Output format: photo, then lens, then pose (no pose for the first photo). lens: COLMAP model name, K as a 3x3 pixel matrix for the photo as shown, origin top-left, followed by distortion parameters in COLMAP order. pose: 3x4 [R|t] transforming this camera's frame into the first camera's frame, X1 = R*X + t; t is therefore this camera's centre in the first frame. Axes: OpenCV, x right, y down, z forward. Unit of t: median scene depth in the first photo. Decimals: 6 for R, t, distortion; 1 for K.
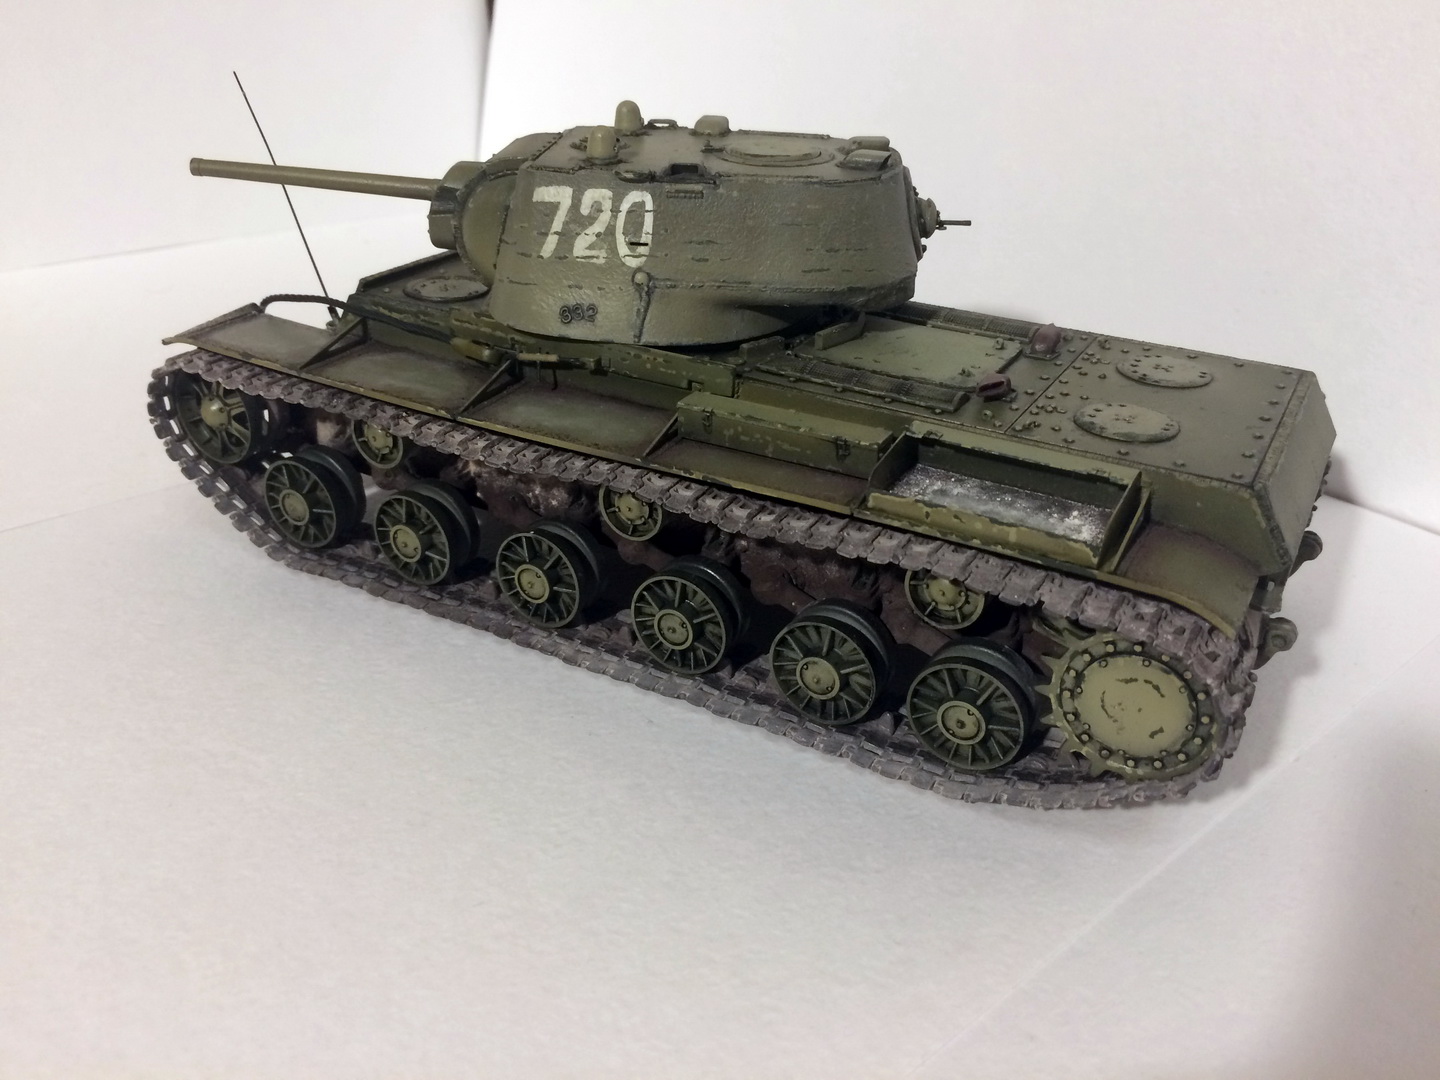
lens RADIAL K [[1262.2, 0, 714.5], [0, 1262.2, 538.9], [0, 0, 1]] dist [0.080766, -0.146155]
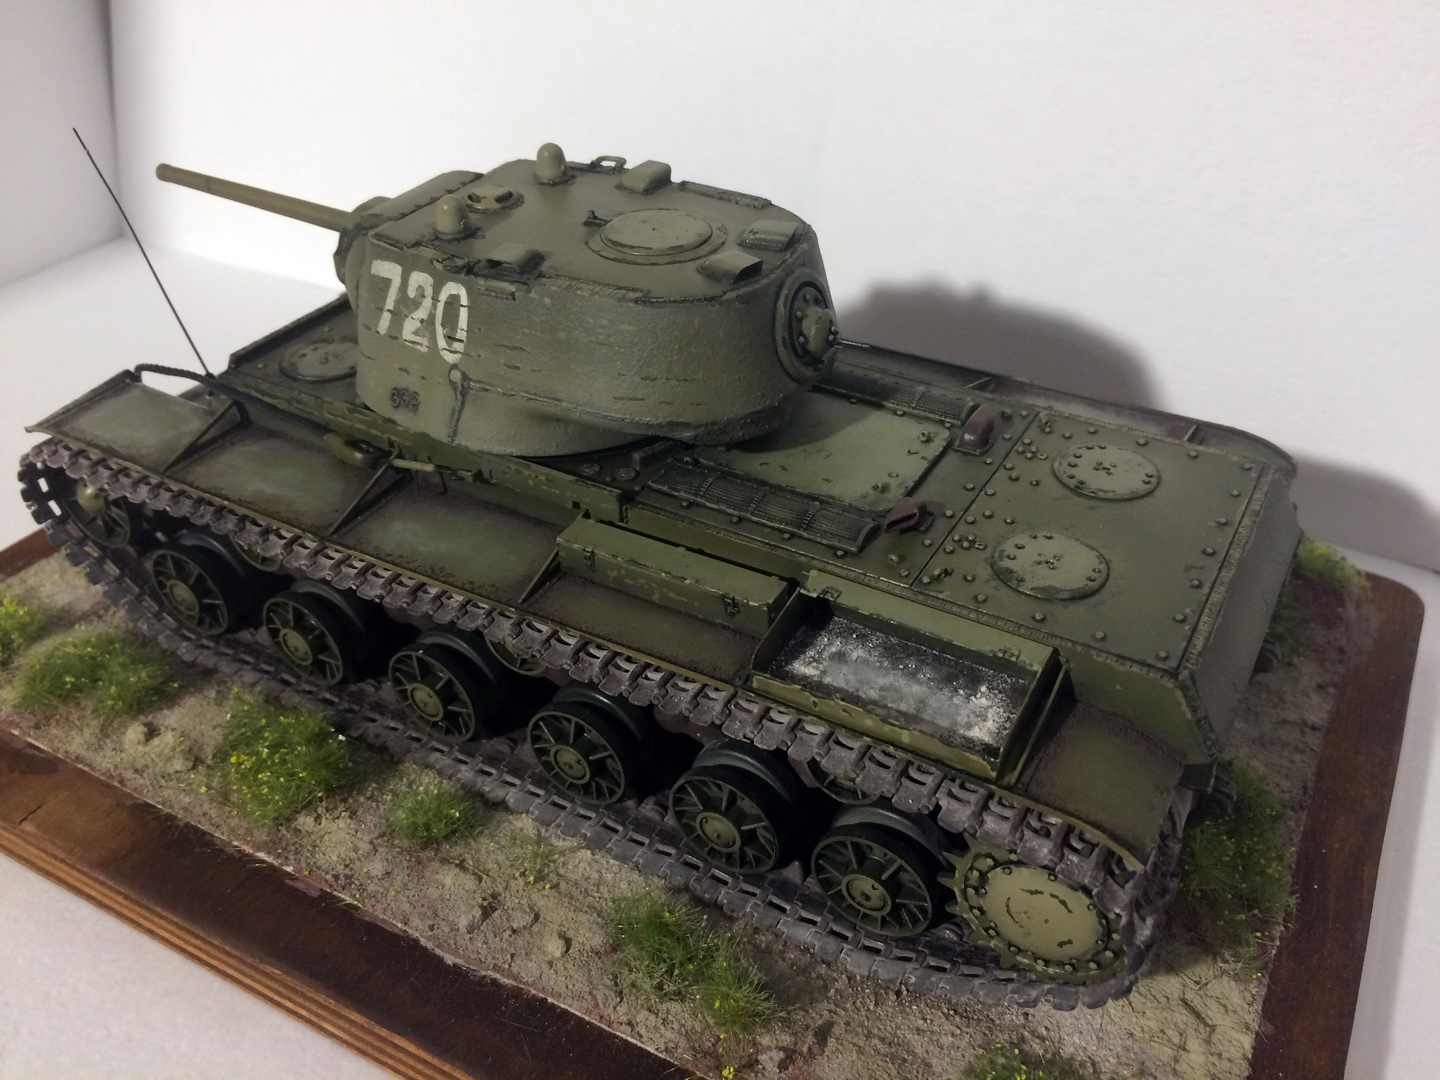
lens RADIAL K [[1262.2, 0, 714.5], [0, 1262.2, 538.9], [0, 0, 1]] dist [0.080766, -0.146155]
pose [[0.999143, -0.024061, -0.033677, 0.116722], [0.028541, 0.989800, 0.139574, -0.235793], [0.029976, -0.140416, 0.989639, 0.111563]]
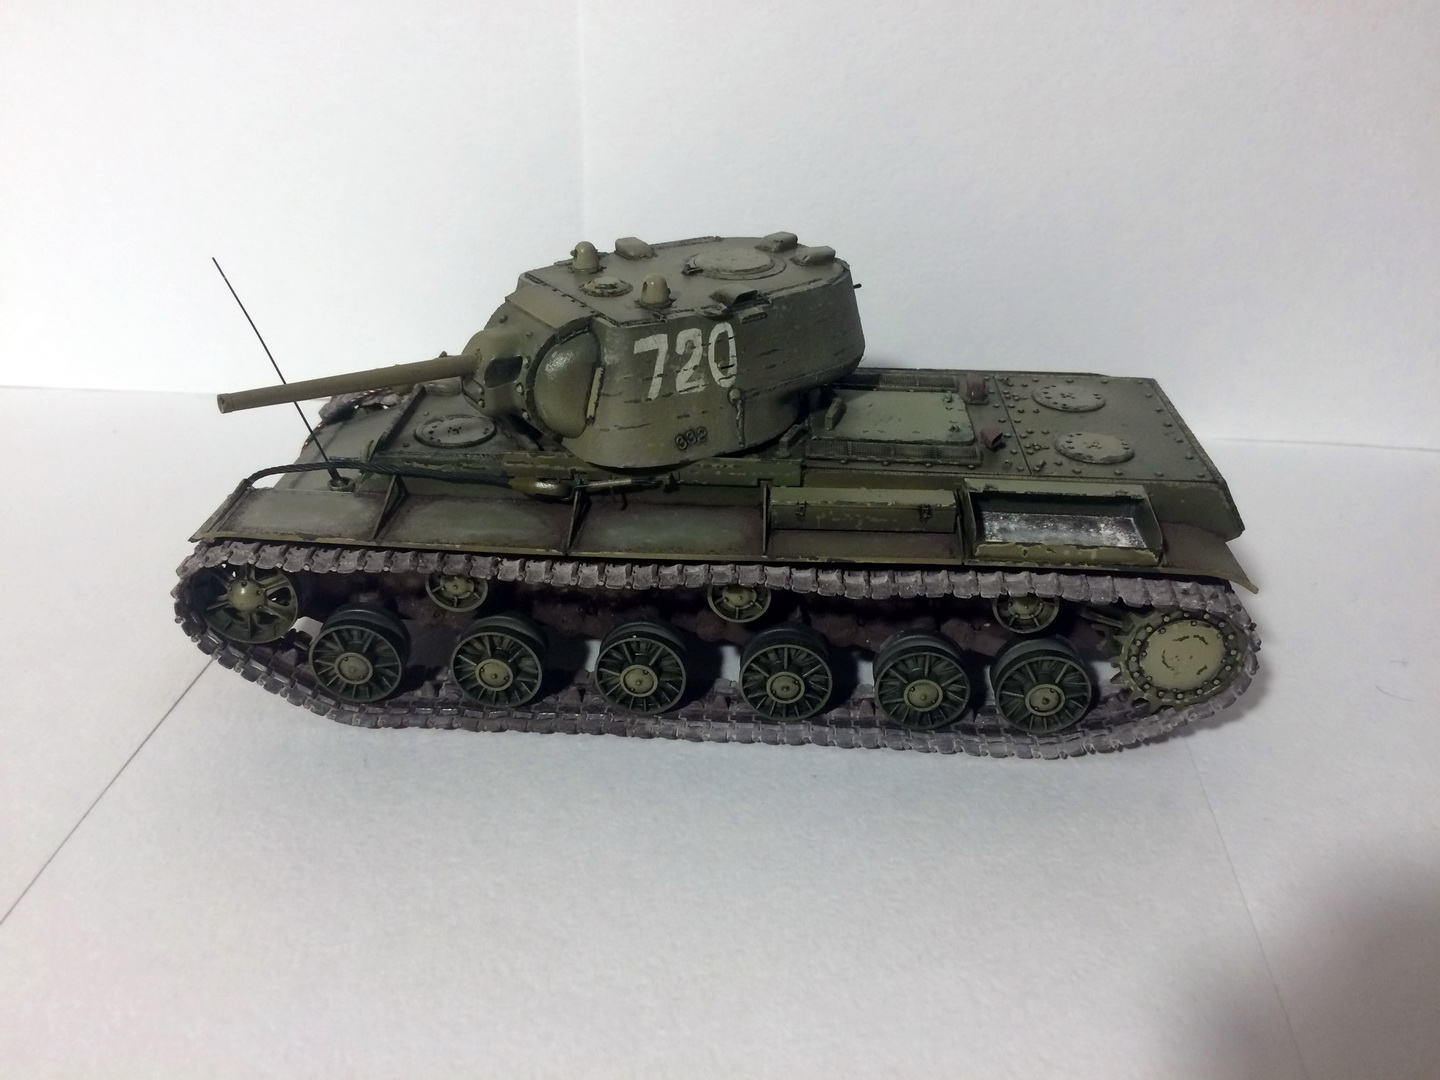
lens RADIAL K [[1241.7, 0, 720.0], [0, 1241.7, 540.0], [0, 0, 1]] dist [0.075641, -0.138219]
pose [[0.900149, -0.220688, 0.375538, -0.528623], [0.211672, 0.975132, 0.065675, -0.162625], [-0.380693, 0.020374, 0.924477, -0.054926]]
